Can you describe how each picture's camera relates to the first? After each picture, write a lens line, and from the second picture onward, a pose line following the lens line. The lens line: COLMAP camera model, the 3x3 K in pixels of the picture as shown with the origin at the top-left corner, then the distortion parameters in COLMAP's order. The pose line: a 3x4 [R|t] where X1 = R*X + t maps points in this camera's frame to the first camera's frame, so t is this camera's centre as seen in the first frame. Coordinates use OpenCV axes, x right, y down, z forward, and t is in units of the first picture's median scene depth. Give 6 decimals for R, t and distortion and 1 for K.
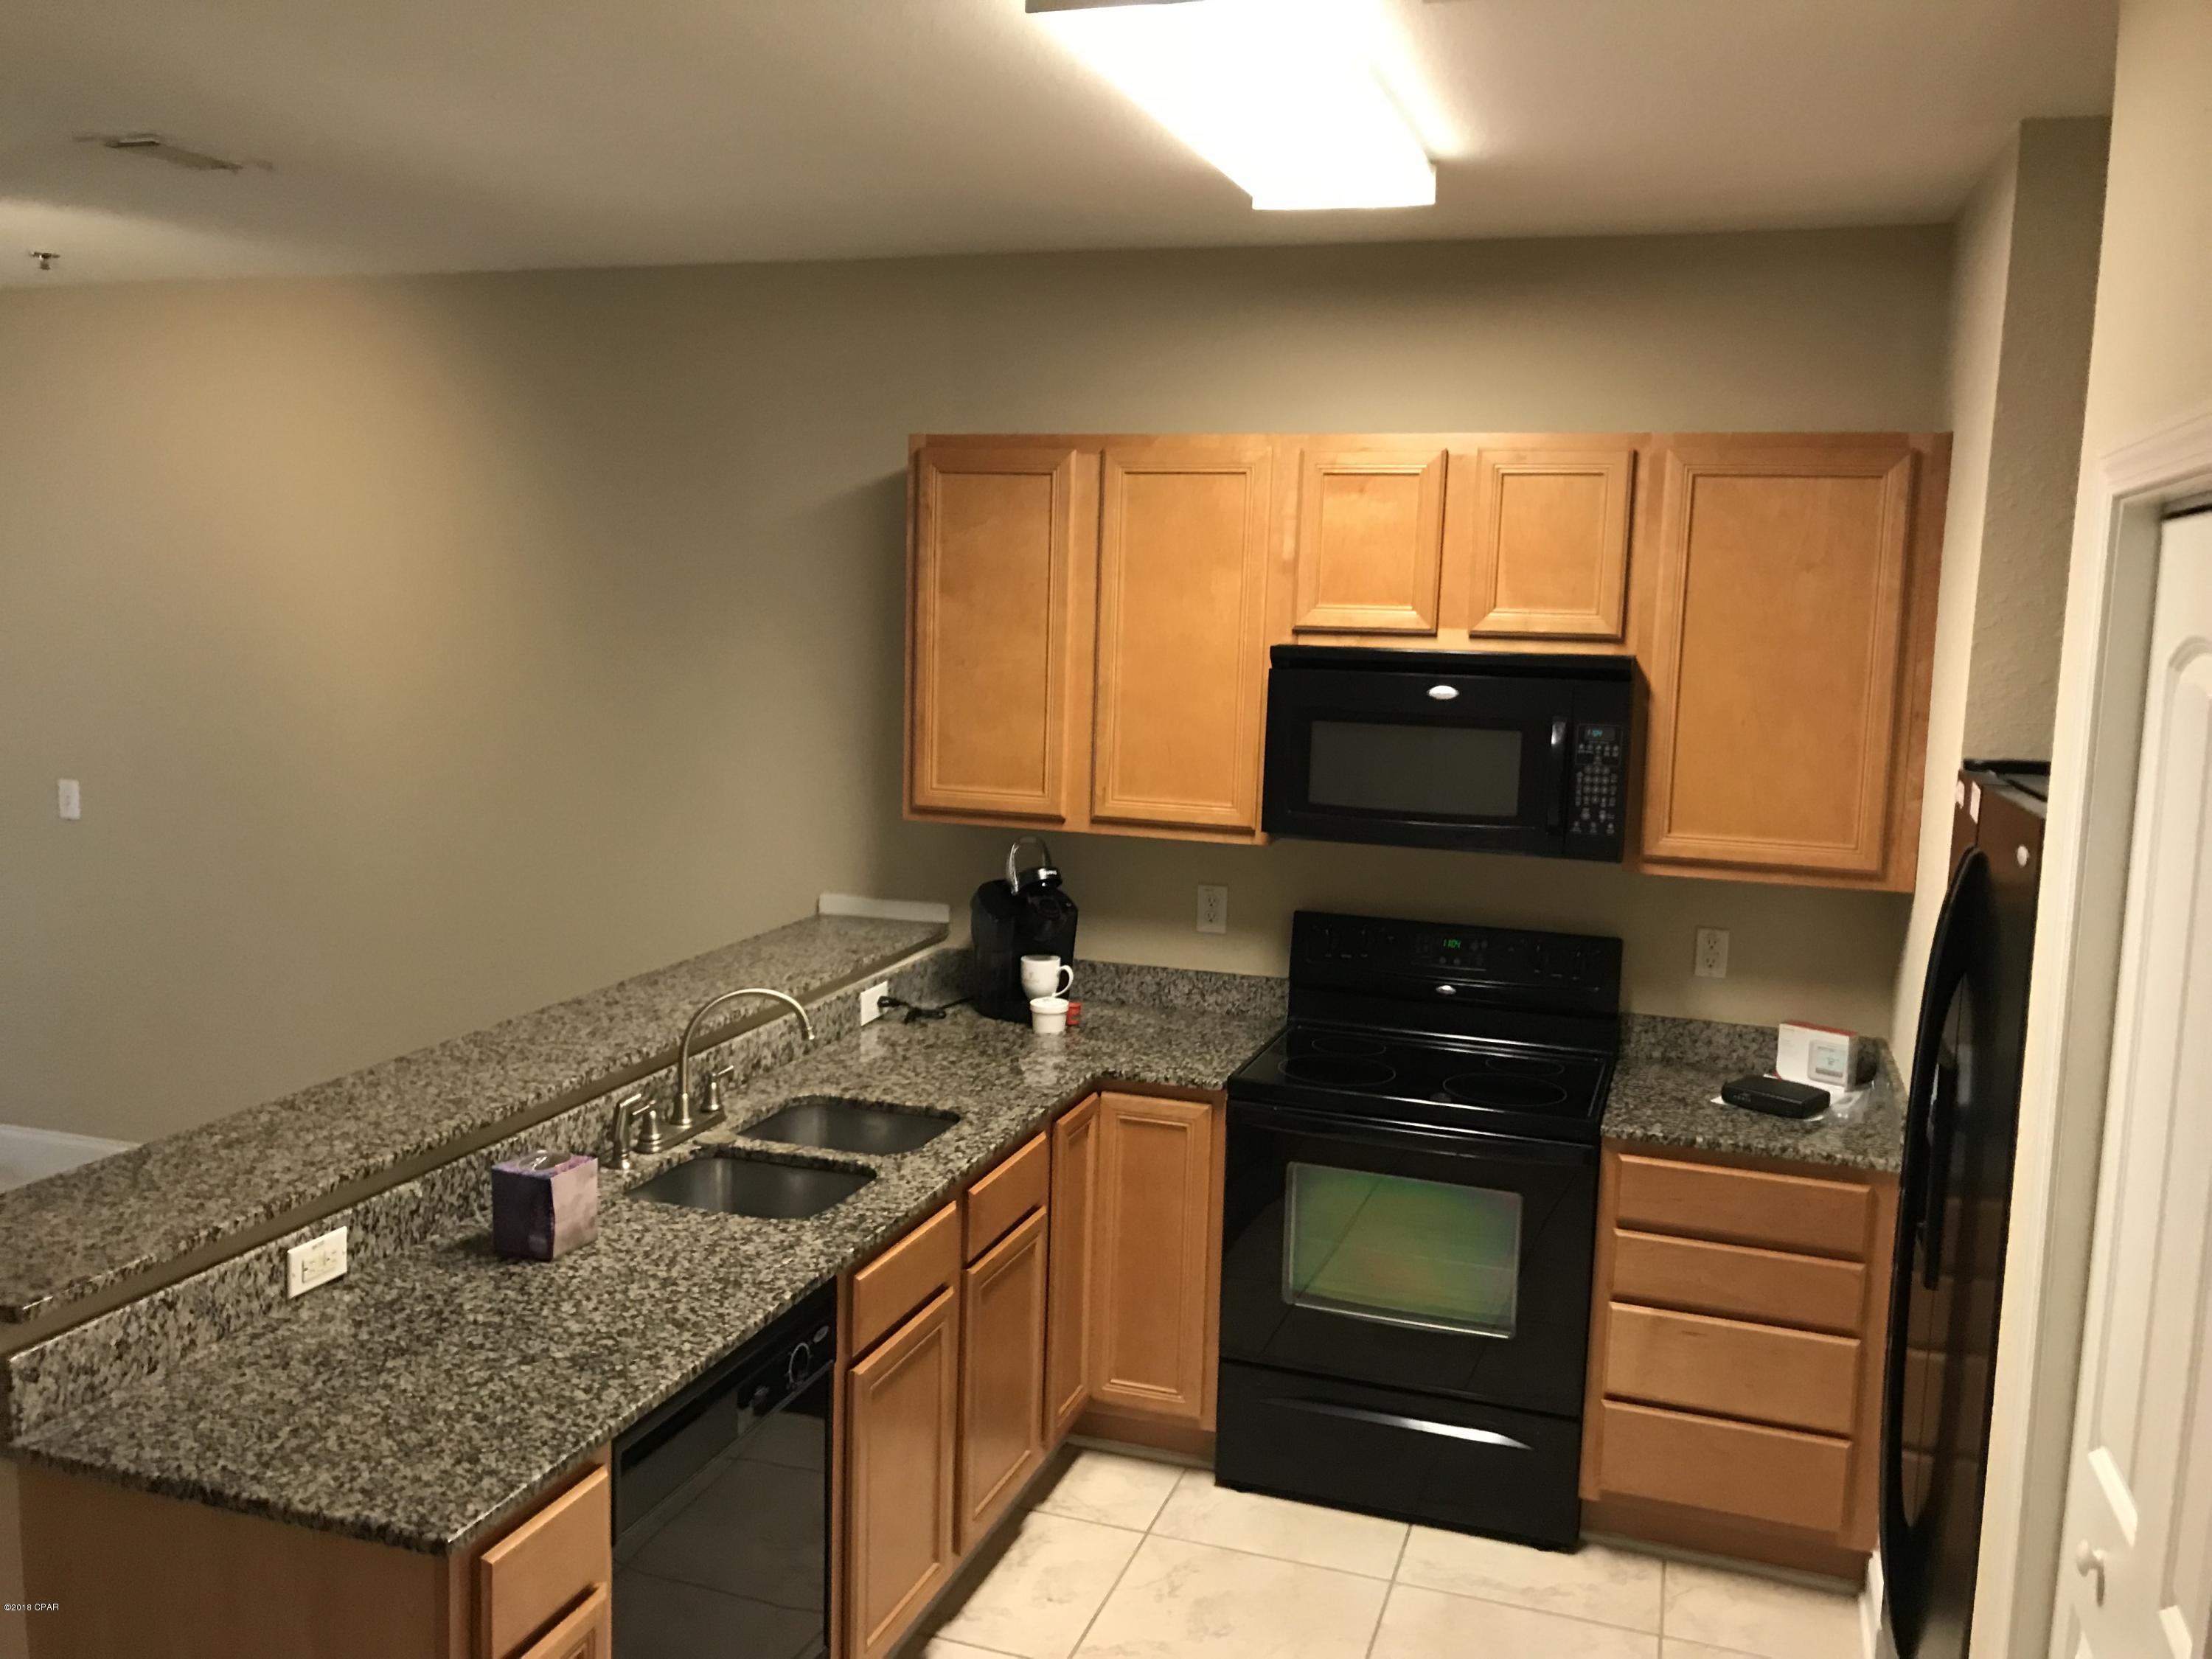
lens RADIAL K [[1830.1, 0, 1102.4], [0, 1830.1, 825.2], [0, 0, 1]] dist [0.014265, 0.014340]
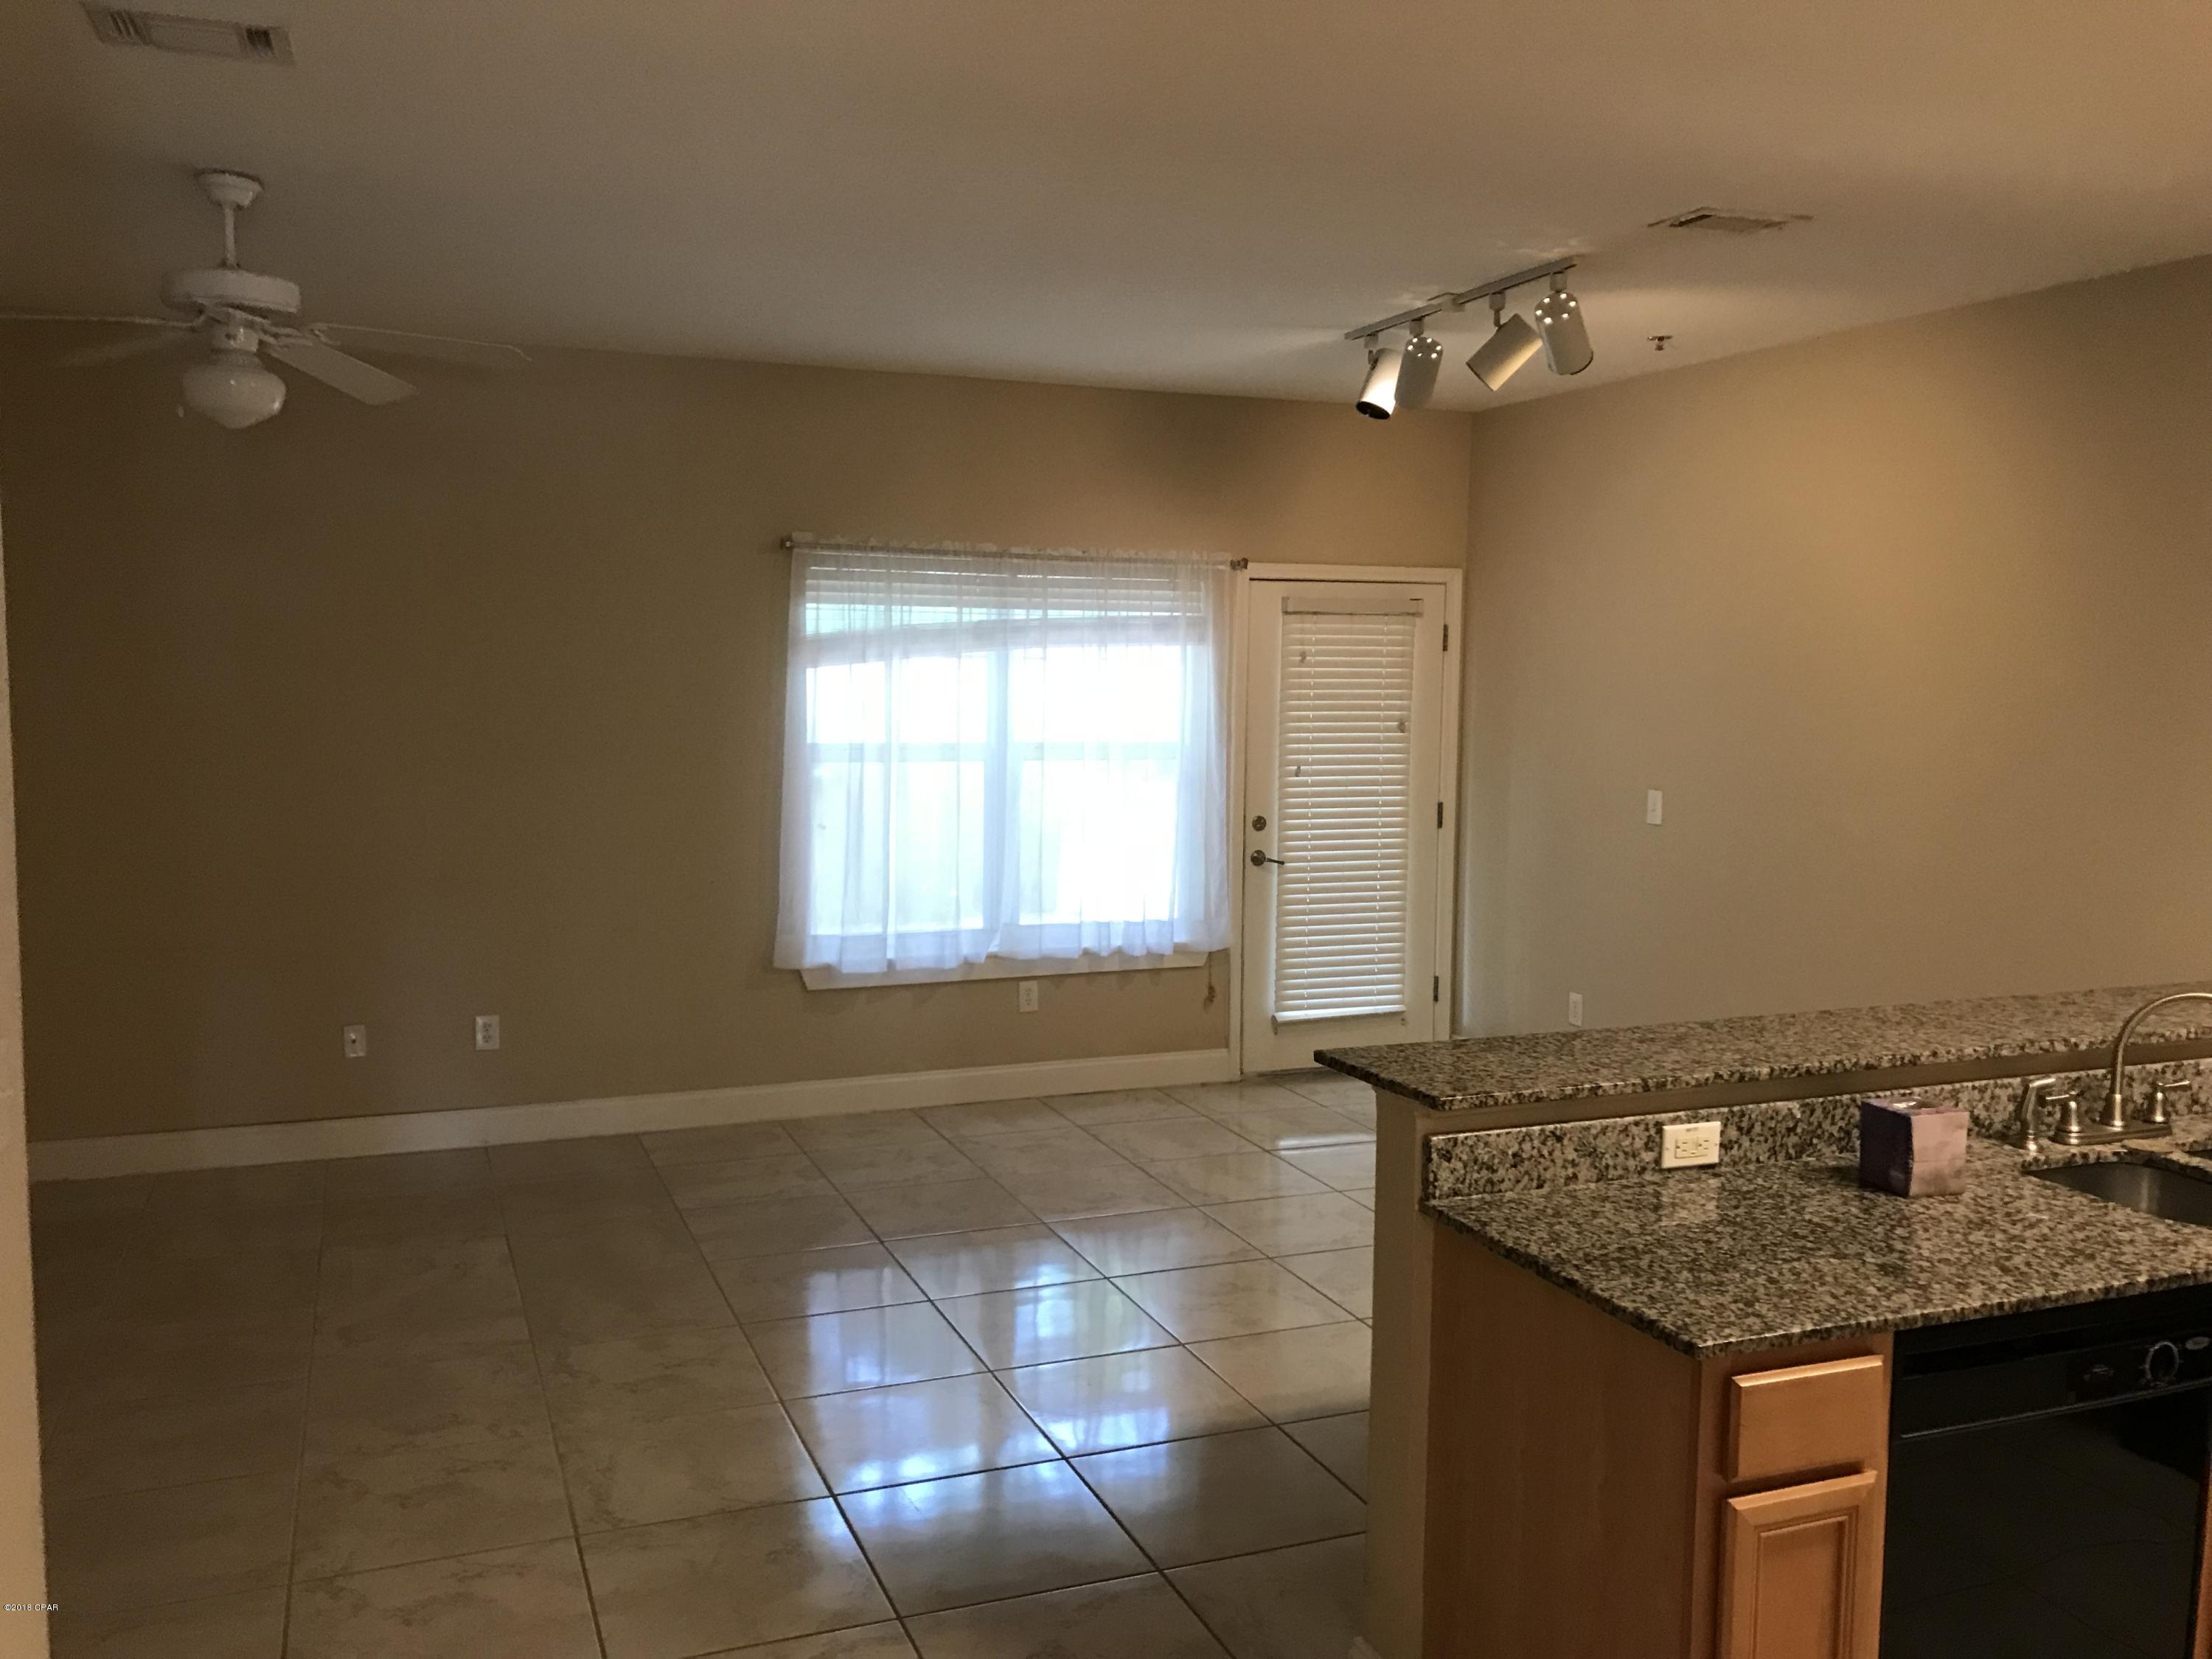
lens RADIAL K [[1830.1, 0, 1111.4], [0, 1830.1, 821.2], [0, 0, 1]] dist [0.014265, 0.014340]
pose [[0.658304, 0.049299, -0.751136, 0.186204], [-0.085380, 0.996304, -0.009438, 0.080194], [0.747895, 0.070345, 0.660080, -0.037763]]
